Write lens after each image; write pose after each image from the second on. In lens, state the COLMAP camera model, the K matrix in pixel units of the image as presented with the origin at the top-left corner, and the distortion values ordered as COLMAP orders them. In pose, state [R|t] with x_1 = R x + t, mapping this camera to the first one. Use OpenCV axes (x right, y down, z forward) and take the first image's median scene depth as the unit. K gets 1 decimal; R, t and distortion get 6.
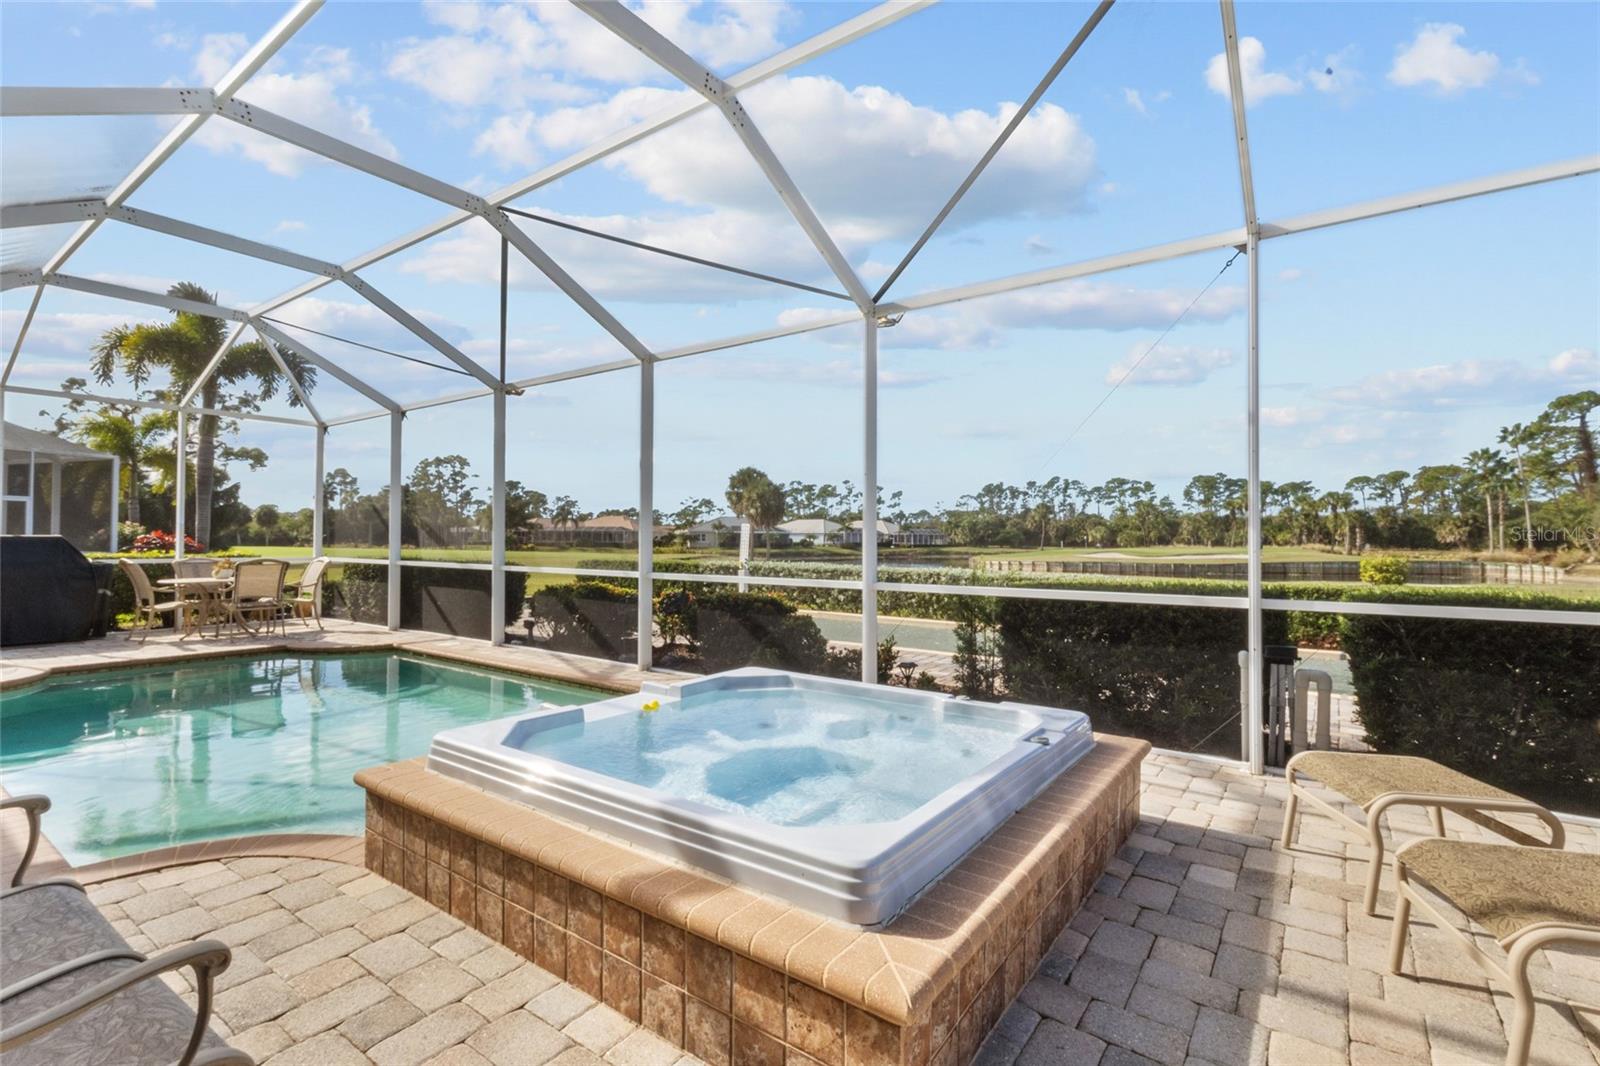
lens RADIAL K [[738.4, 0, 795.3], [0, 738.4, 522.3], [0, 0, 1]] dist [0.000156, 0.003532]
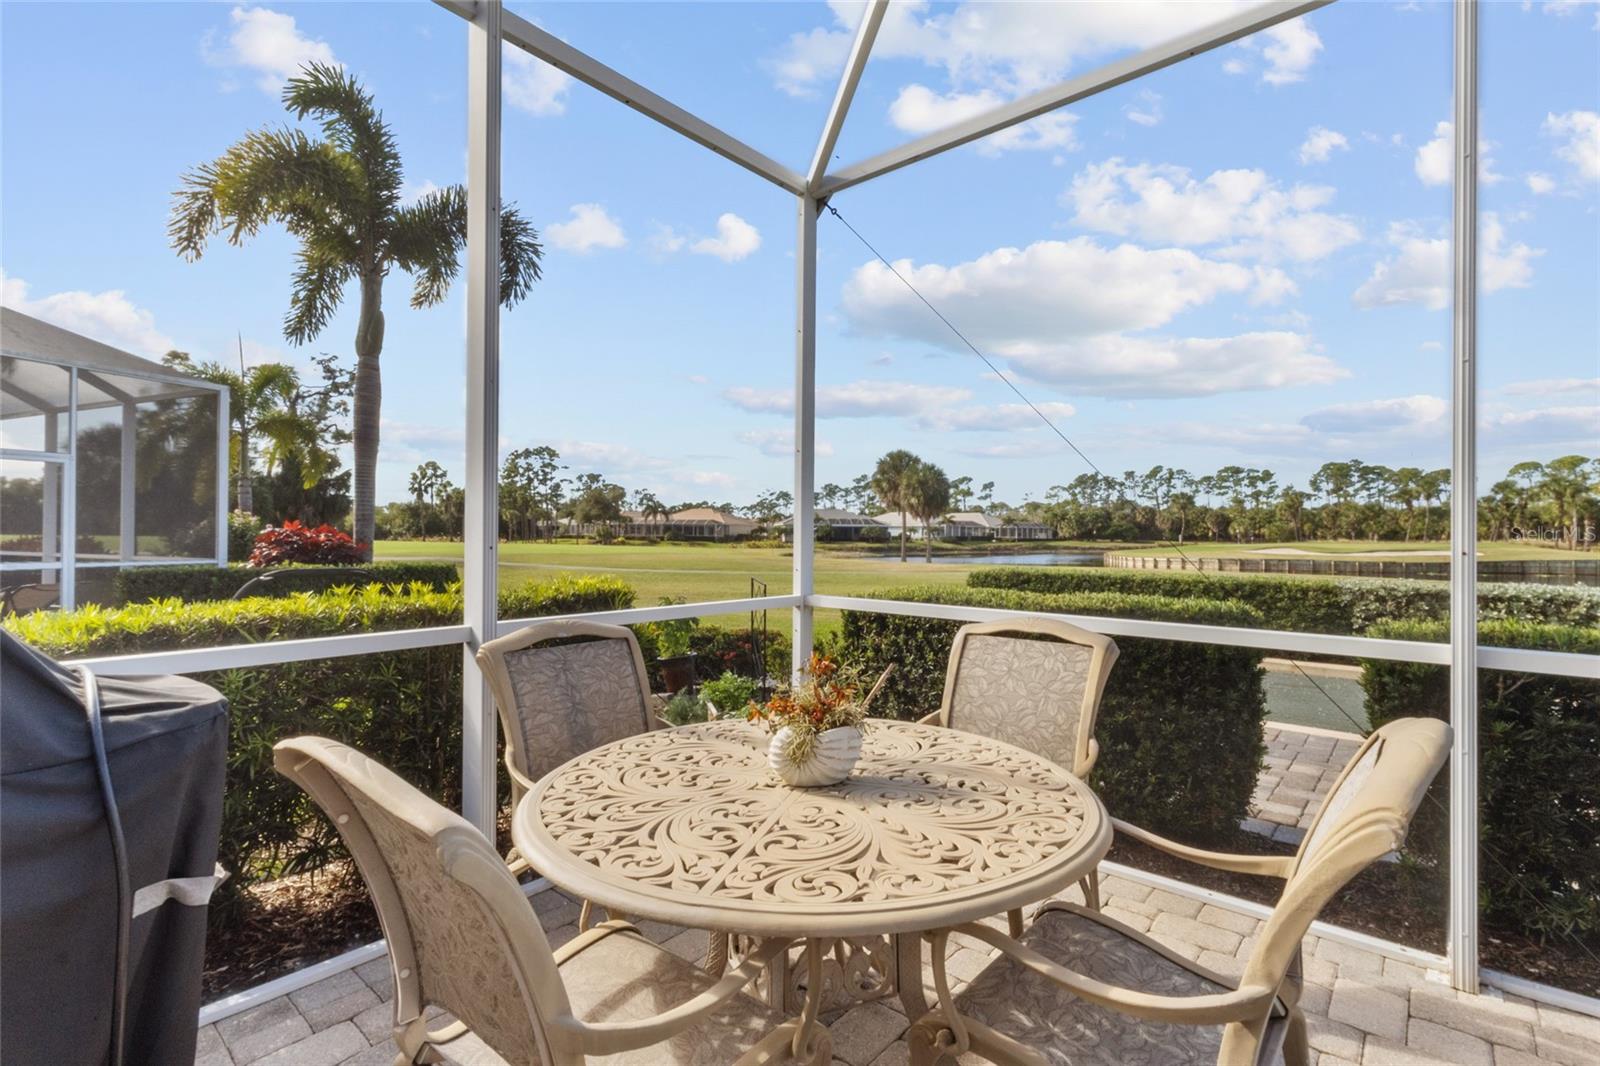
lens RADIAL K [[738.4, 0, 797.2], [0, 738.4, 527.9], [0, 0, 1]] dist [0.000156, 0.003532]
pose [[0.996787, -0.000591, -0.080099, -0.049042], [0.001911, 0.999864, 0.016400, 0.000897], [0.080078, -0.016501, 0.996652, 0.052957]]
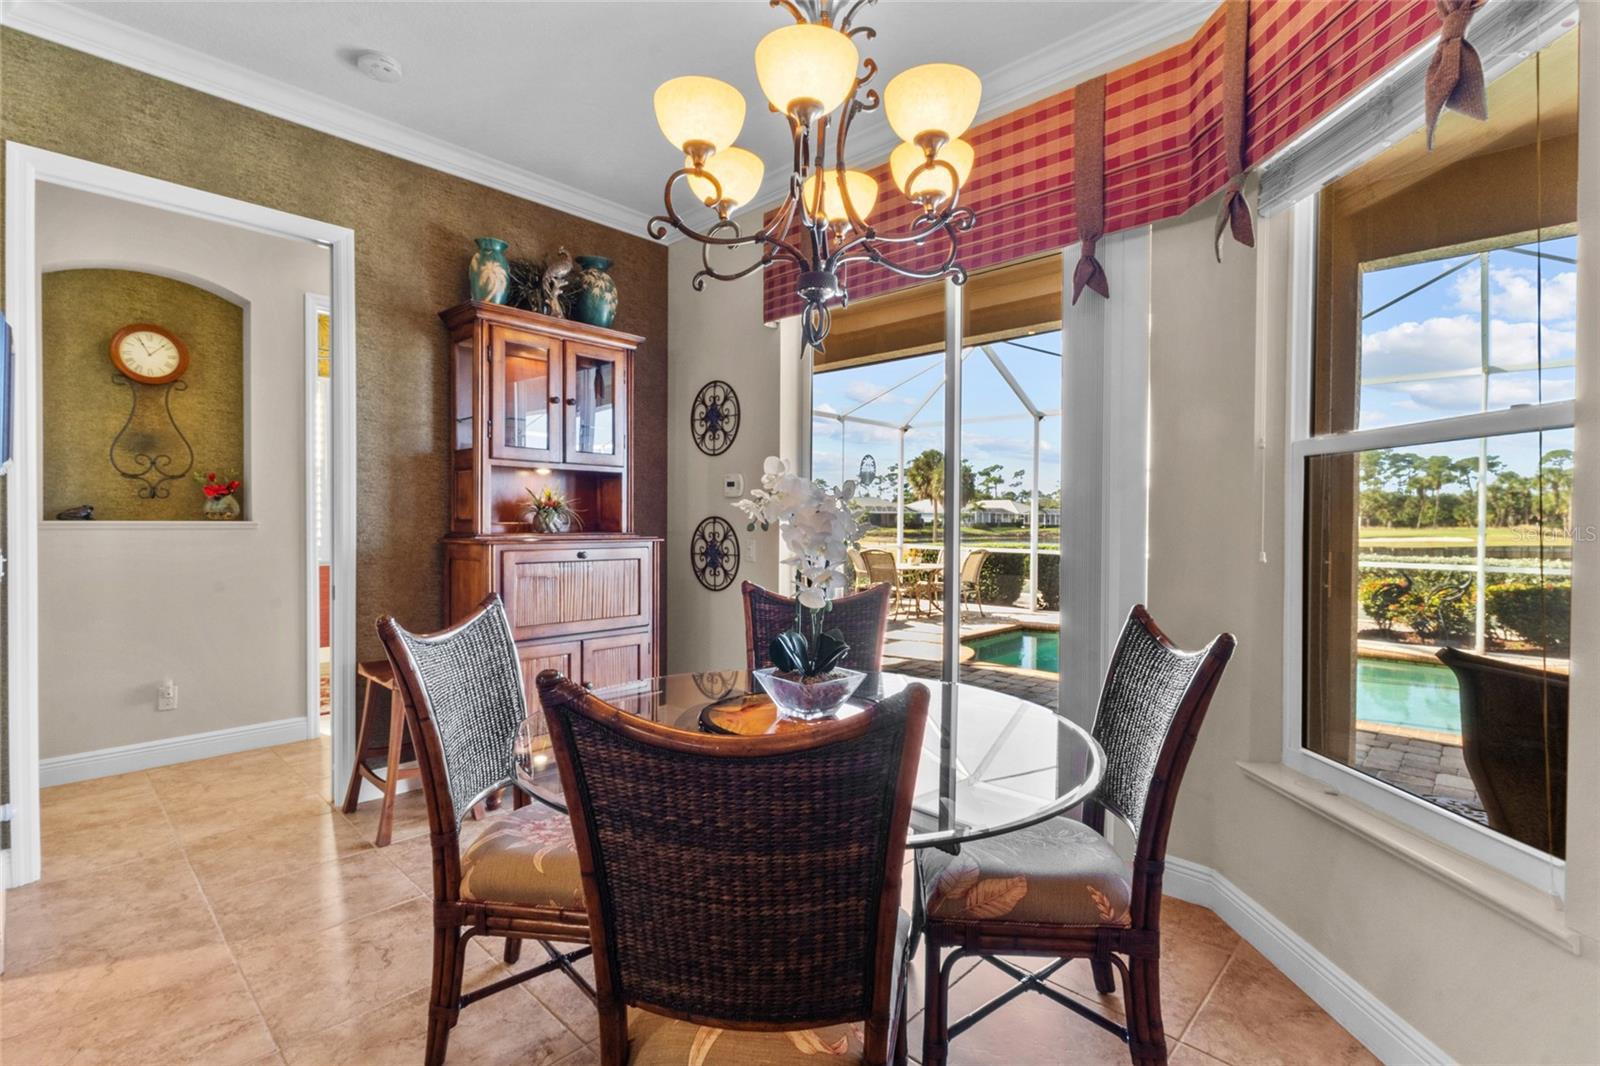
lens RADIAL K [[738.4, 0, 796.5], [0, 738.4, 530.9], [0, 0, 1]] dist [0.000156, 0.003532]
pose [[0.992273, 0.002951, -0.124037, -0.052251], [0.001998, 0.999207, 0.039757, -0.001554], [0.124056, -0.039697, 0.991481, -0.010558]]
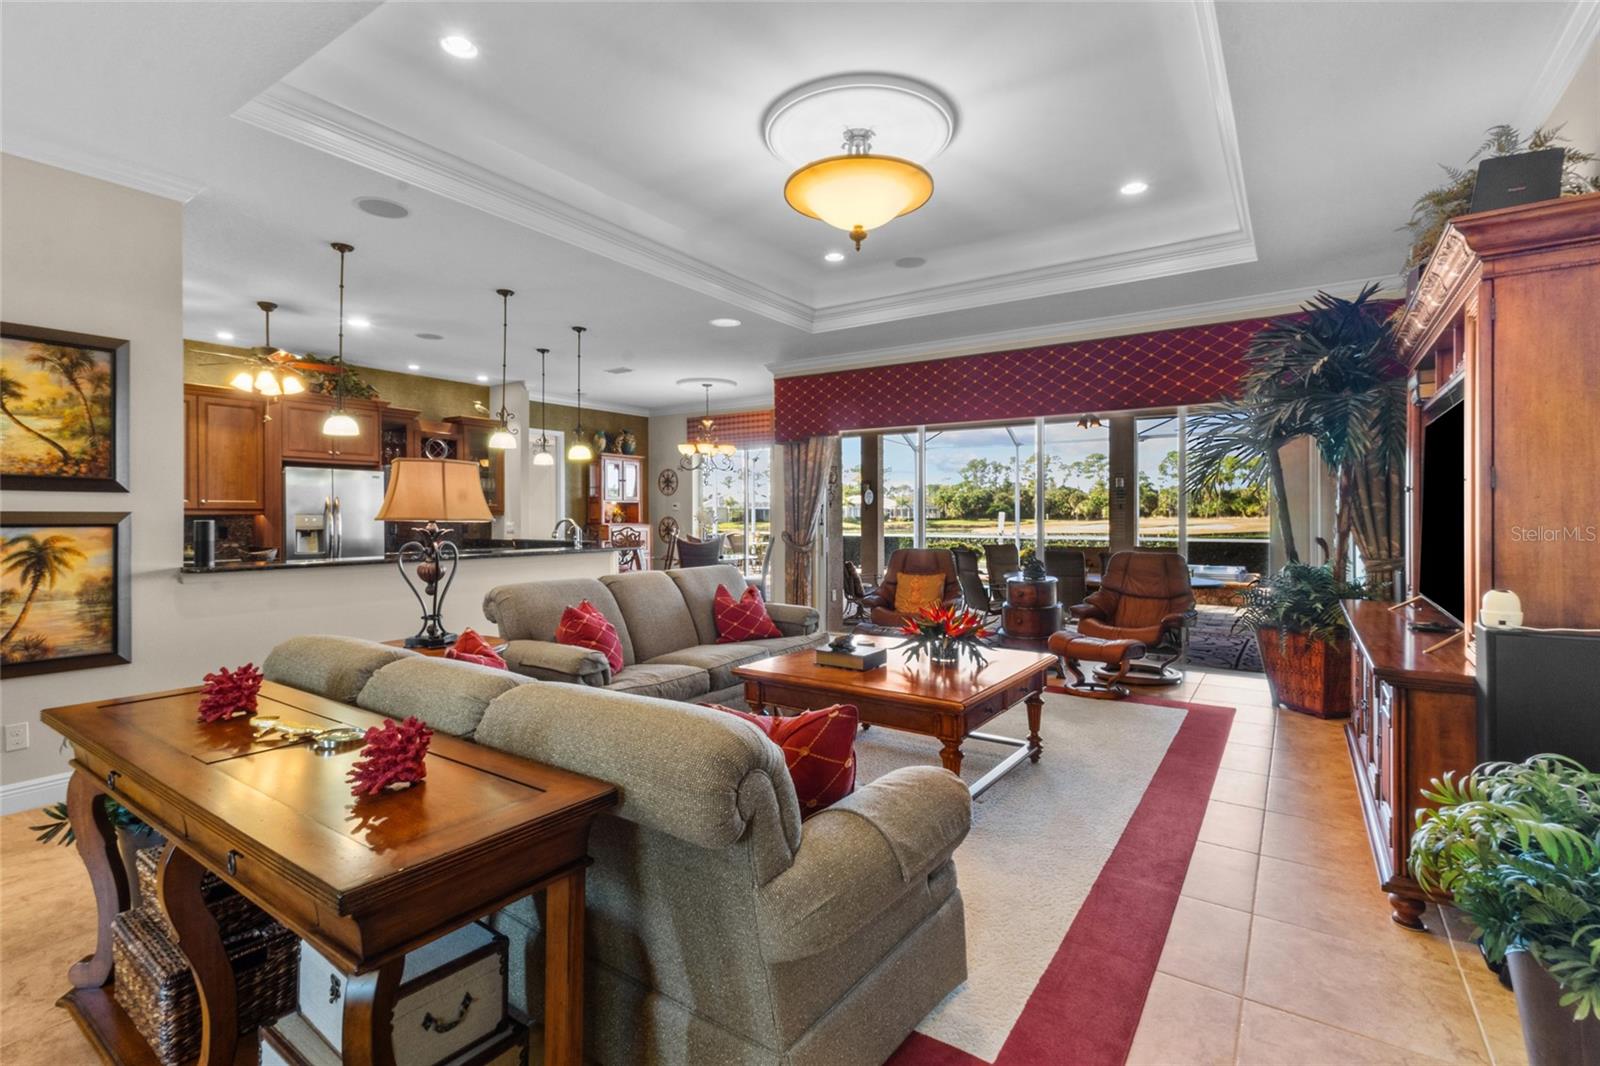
lens RADIAL K [[738.4, 0, 790.5], [0, 738.4, 523.6], [0, 0, 1]] dist [0.000156, 0.003532]
pose [[0.999552, -0.007810, 0.028906, -0.047845], [0.006735, 0.999289, 0.037099, -0.003199], [-0.029175, -0.036887, 0.998893, -0.064870]]
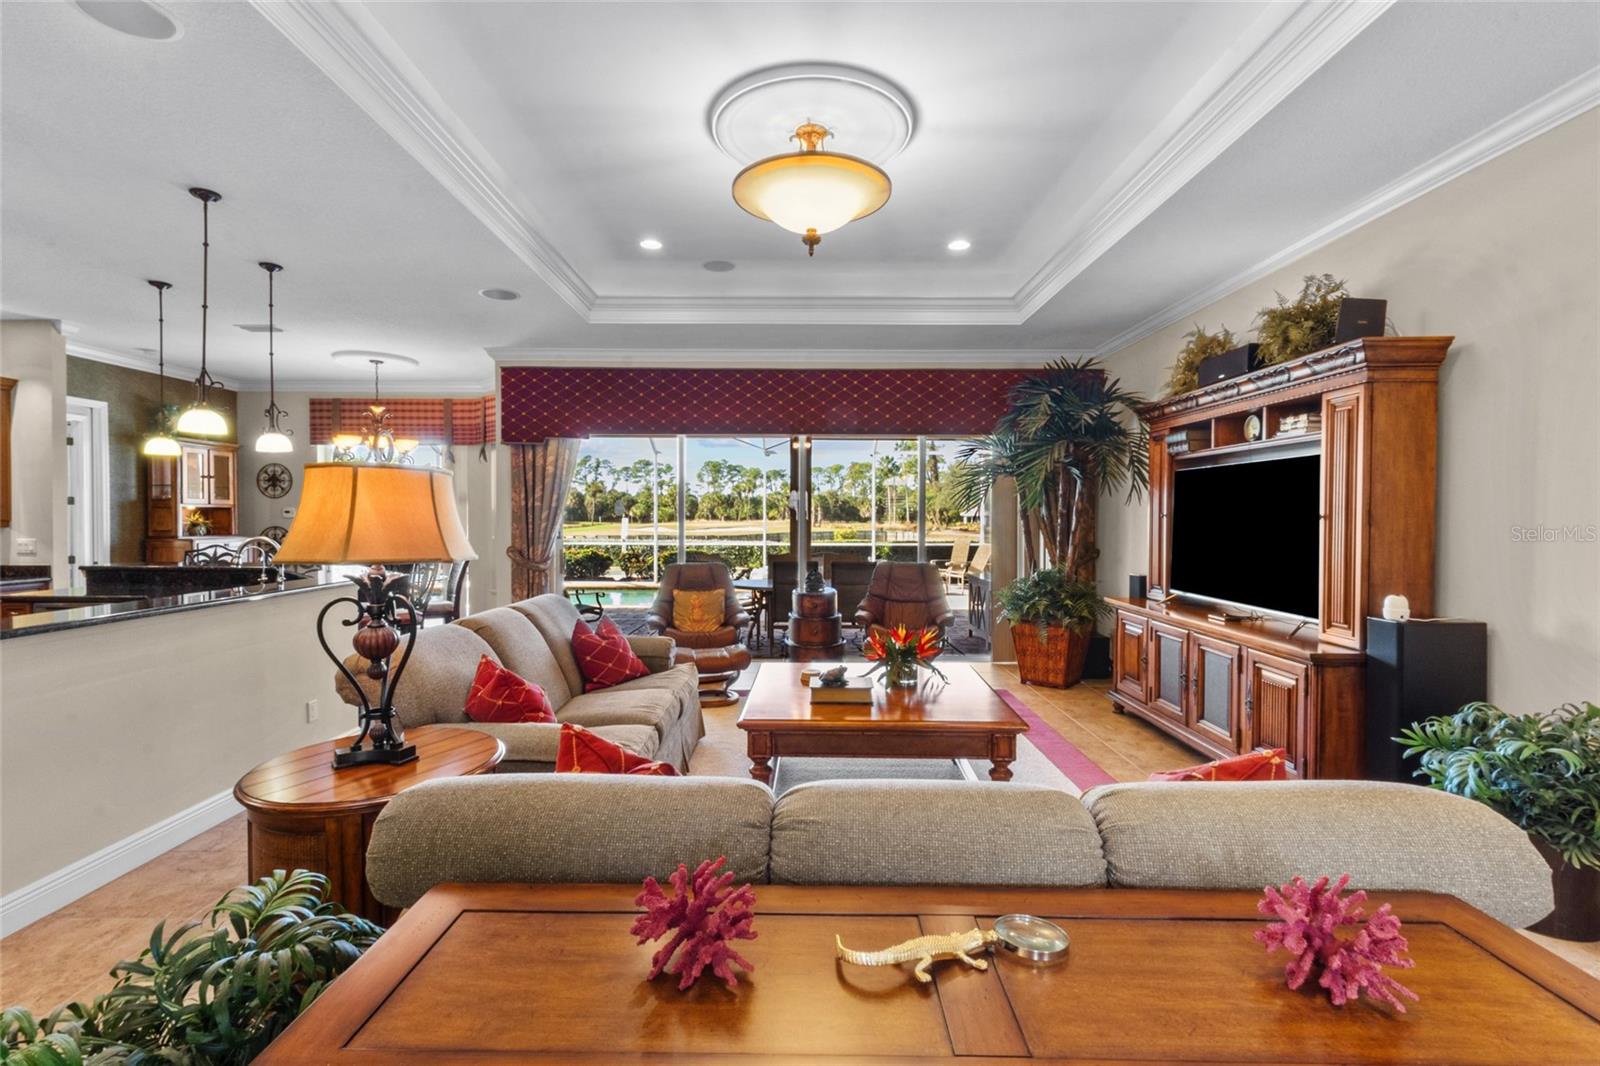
lens RADIAL K [[738.4, 0, 788.7], [0, 738.4, 532.9], [0, 0, 1]] dist [0.000156, 0.003532]
pose [[0.811605, -0.016135, 0.583984, -0.060394], [-0.012527, 0.998908, 0.045008, -0.003819], [-0.584072, -0.043844, 0.810517, -0.057861]]
